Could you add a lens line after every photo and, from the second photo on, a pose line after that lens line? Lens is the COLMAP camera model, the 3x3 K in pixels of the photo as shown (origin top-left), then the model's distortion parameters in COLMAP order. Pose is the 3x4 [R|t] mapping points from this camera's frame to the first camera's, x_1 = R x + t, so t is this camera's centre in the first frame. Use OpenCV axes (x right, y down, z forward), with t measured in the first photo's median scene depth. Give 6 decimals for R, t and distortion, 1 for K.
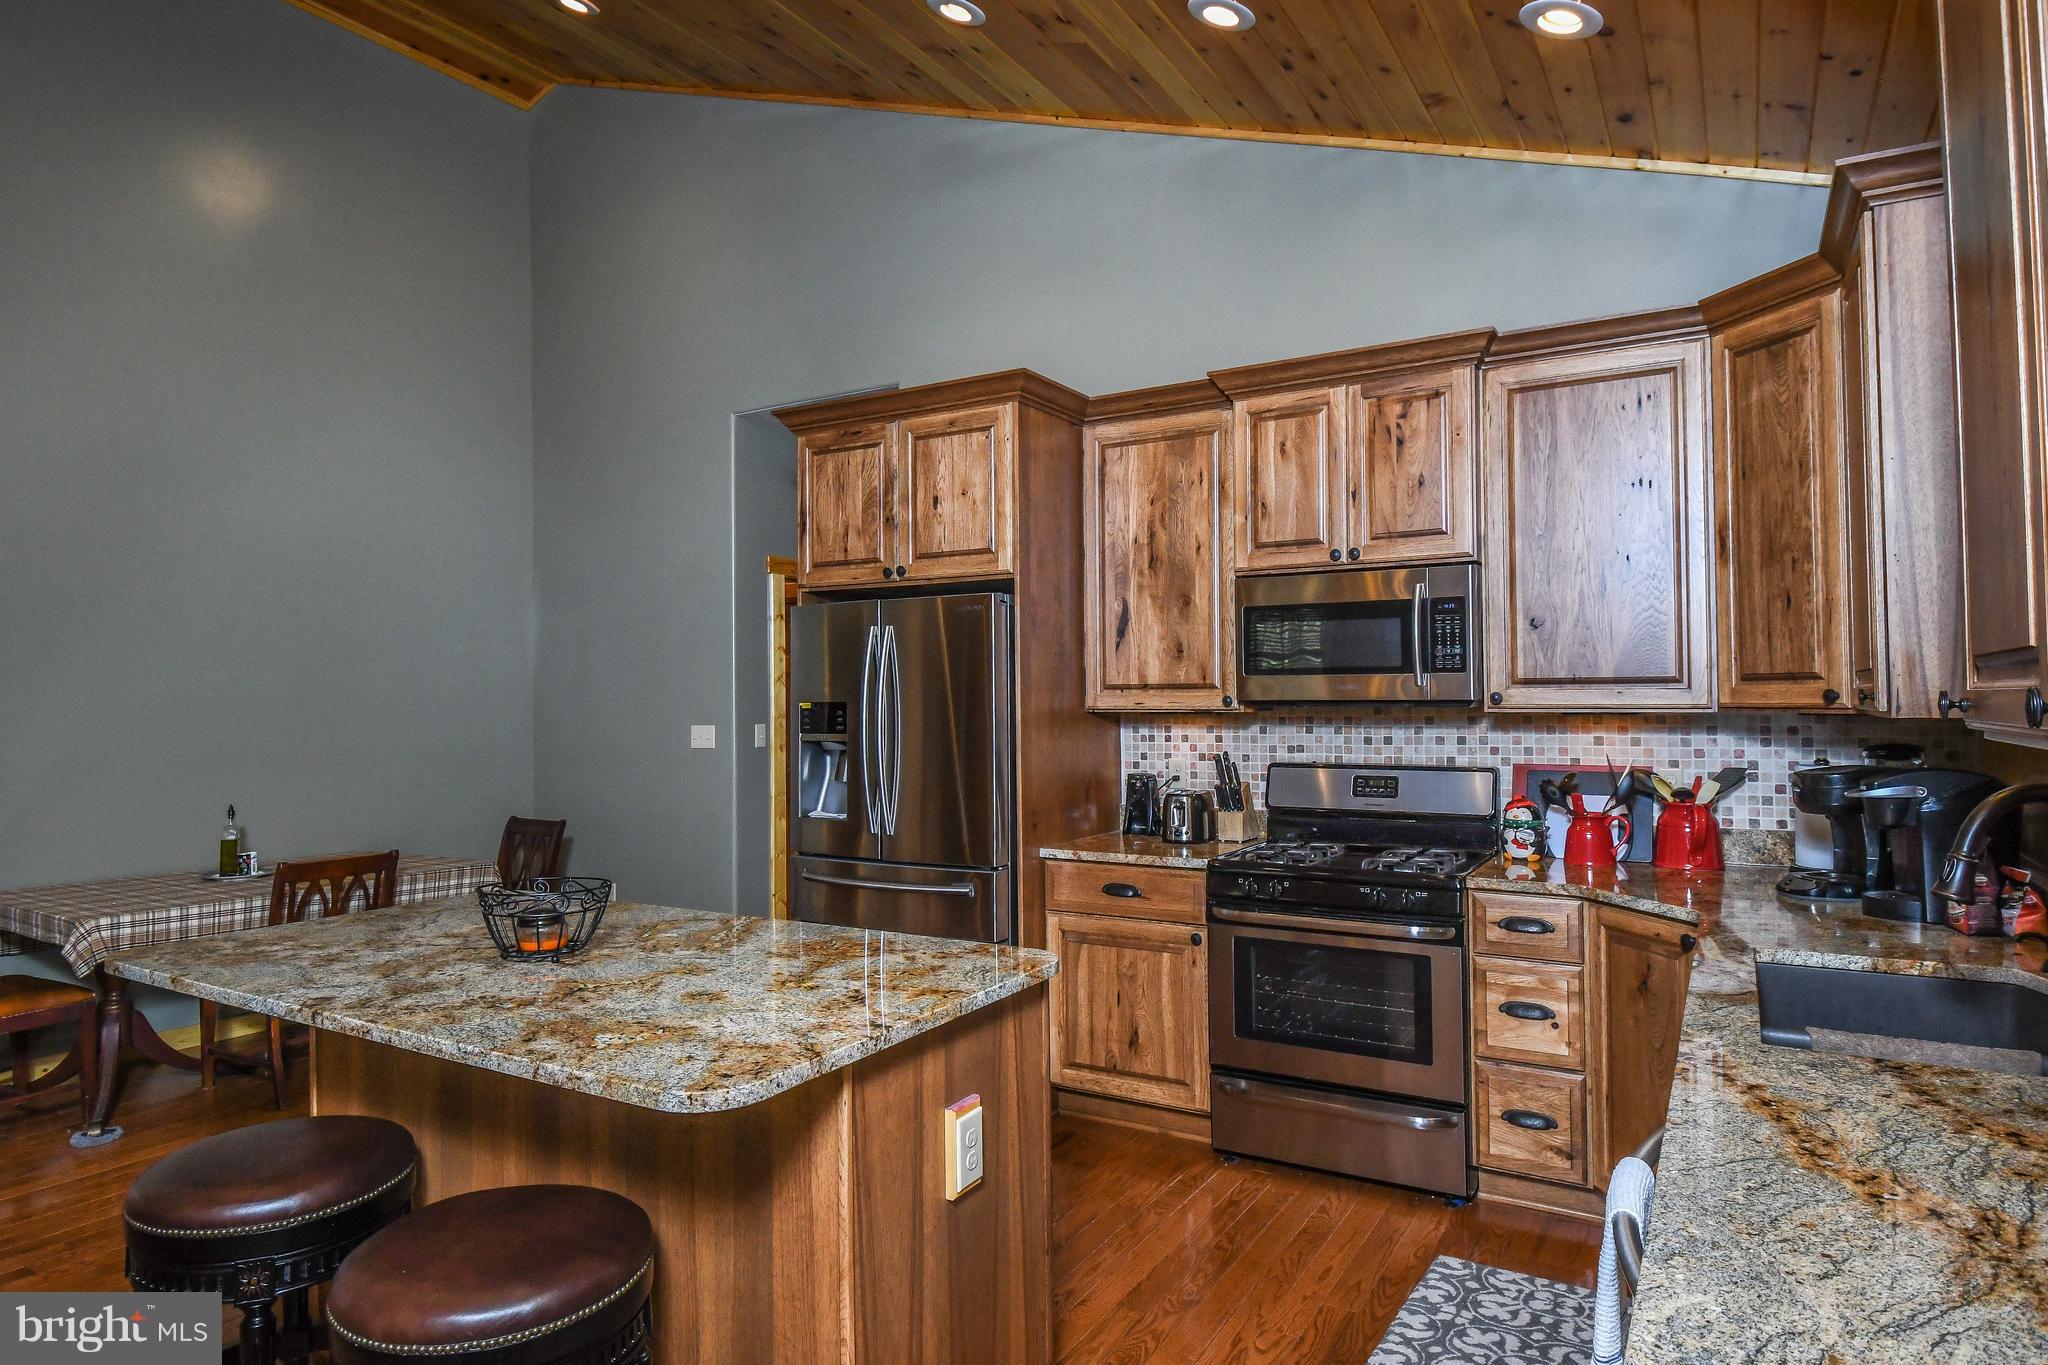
lens RADIAL K [[1162.0, 0, 1024.0], [0, 1162.0, 682.5], [0, 0, 1]] dist [0.018063, -0.029030]
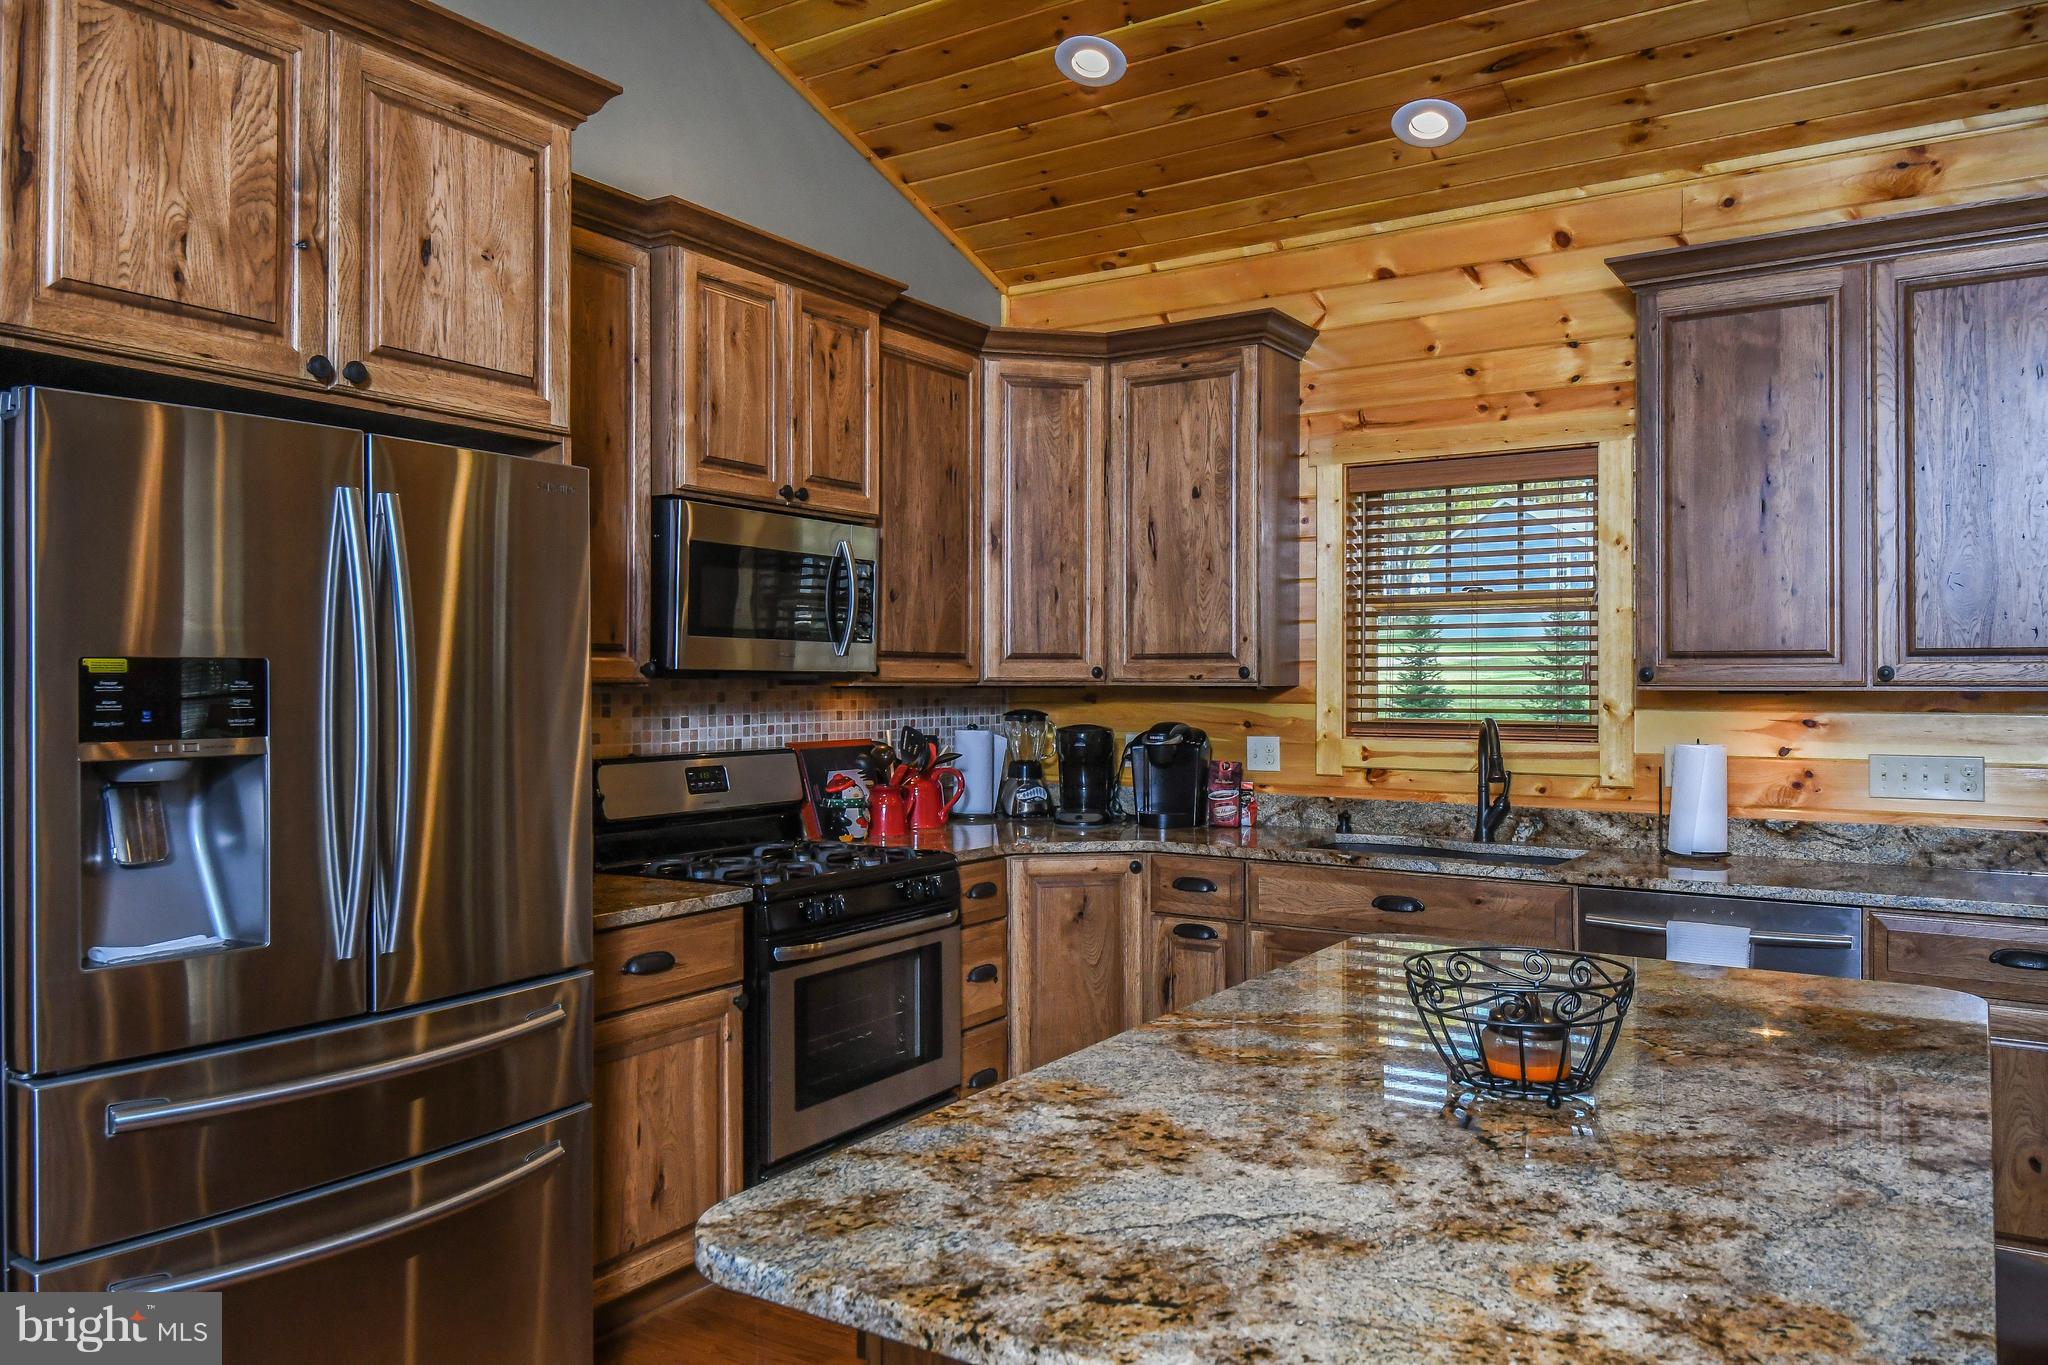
lens RADIAL K [[1462.0, 0, 1024.0], [0, 1462.0, 682.5], [0, 0, 1]] dist [0.056225, -0.059360]
pose [[0.032214, 0.007232, 0.999455, -0.731264], [-0.014824, 0.999867, -0.006758, 0.027188], [-0.999371, -0.014599, 0.032317, 0.779695]]
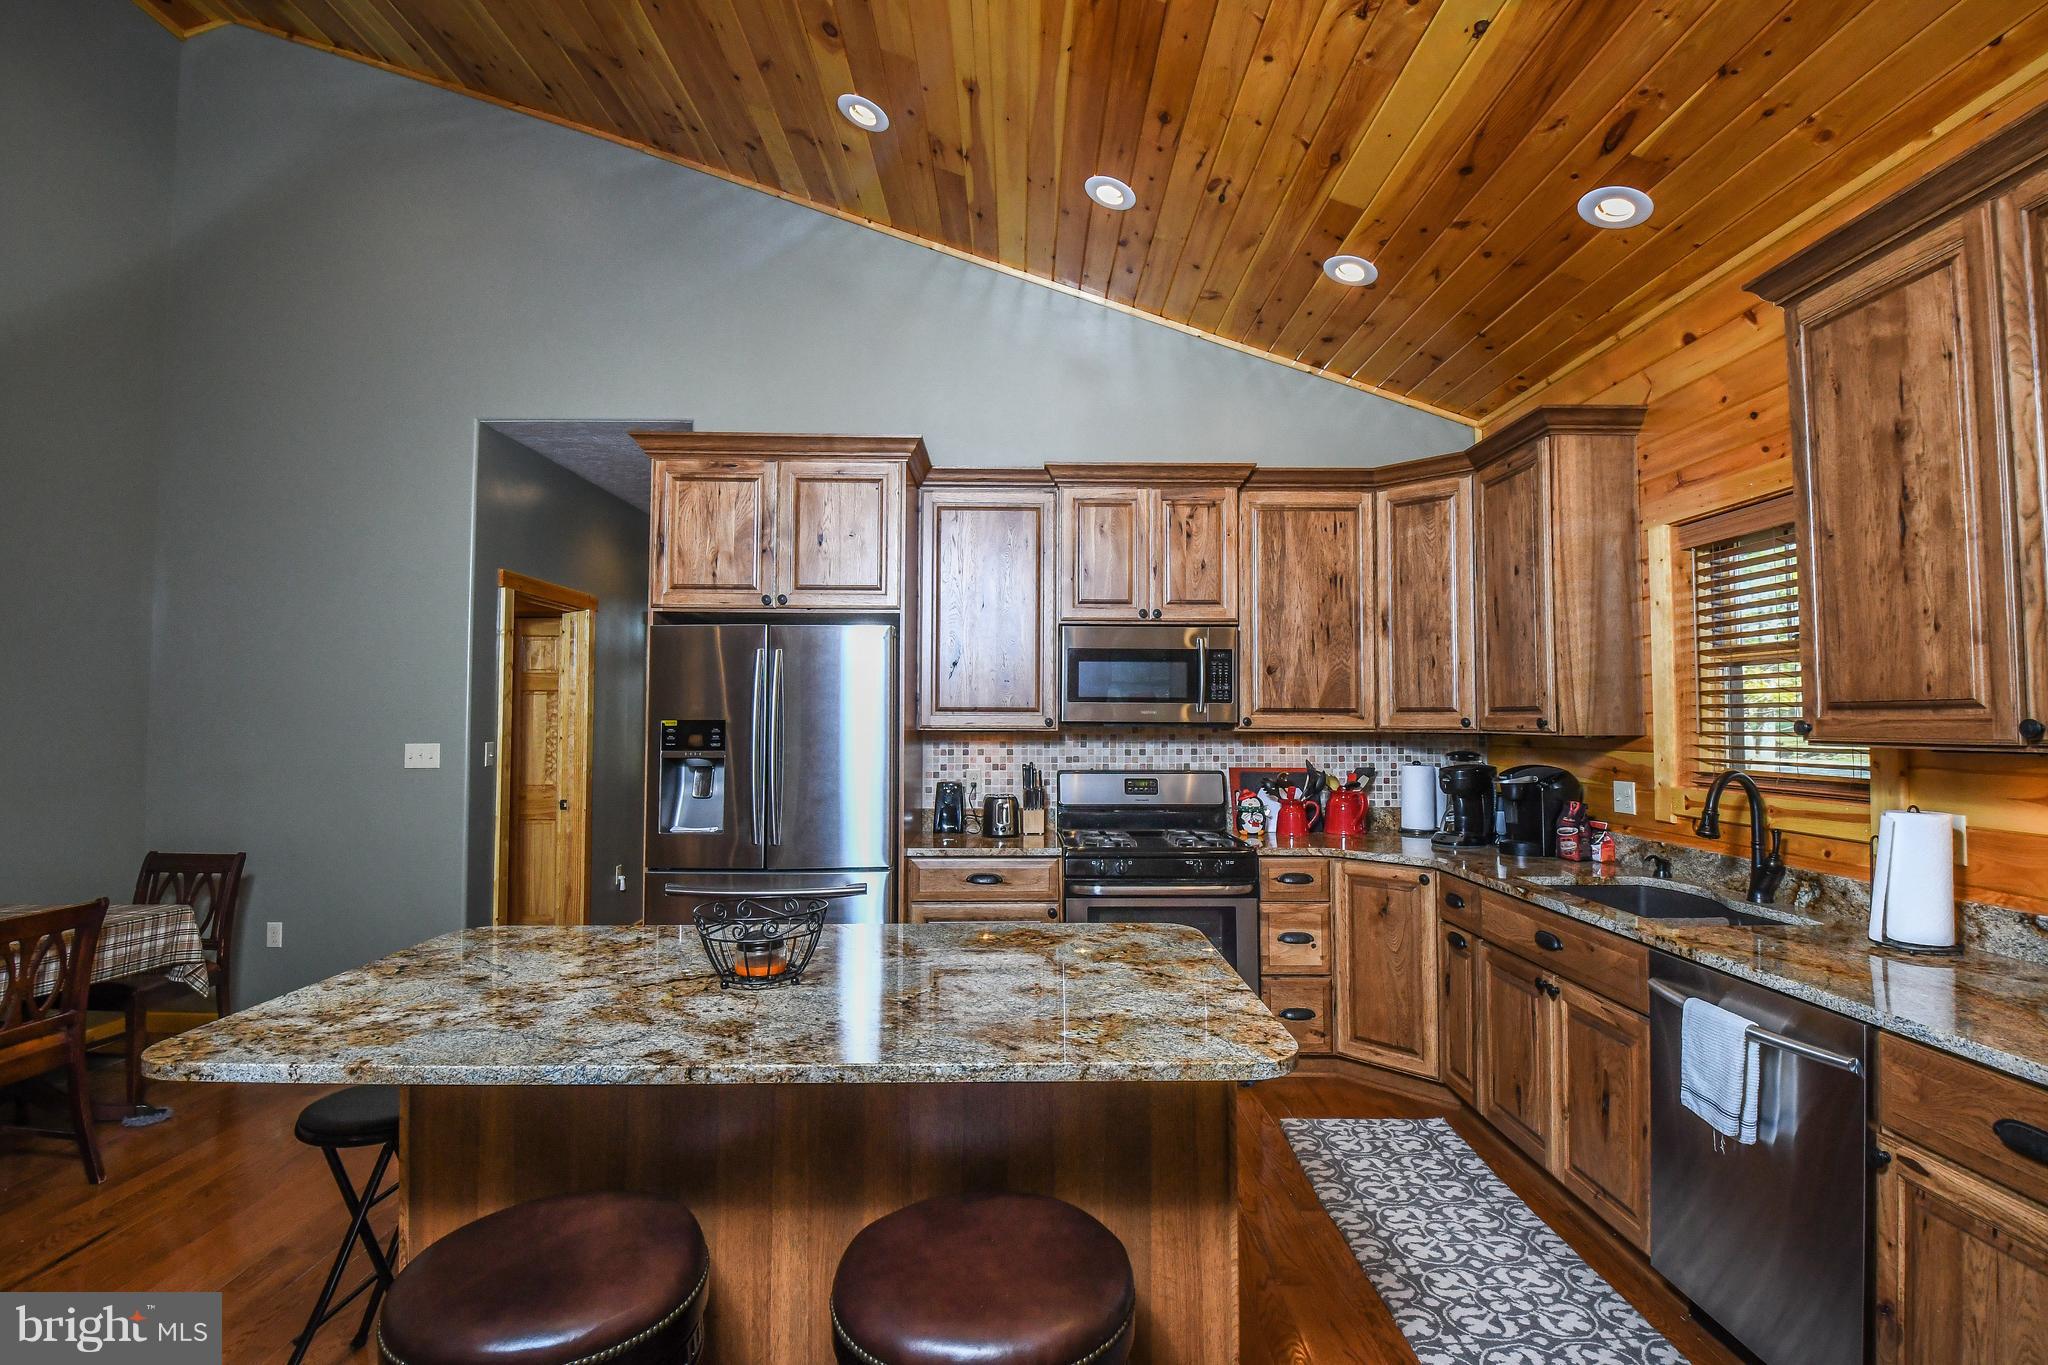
lens RADIAL K [[960.1, 0, 1024.0], [0, 960.1, 682.5], [0, 0, 1]] dist [0.025507, -0.040882]
pose [[0.851708, 0.029988, 0.523157, -0.413266], [-0.016136, 0.999389, -0.031018, 0.006196], [-0.523768, 0.017976, 0.851671, 0.129548]]
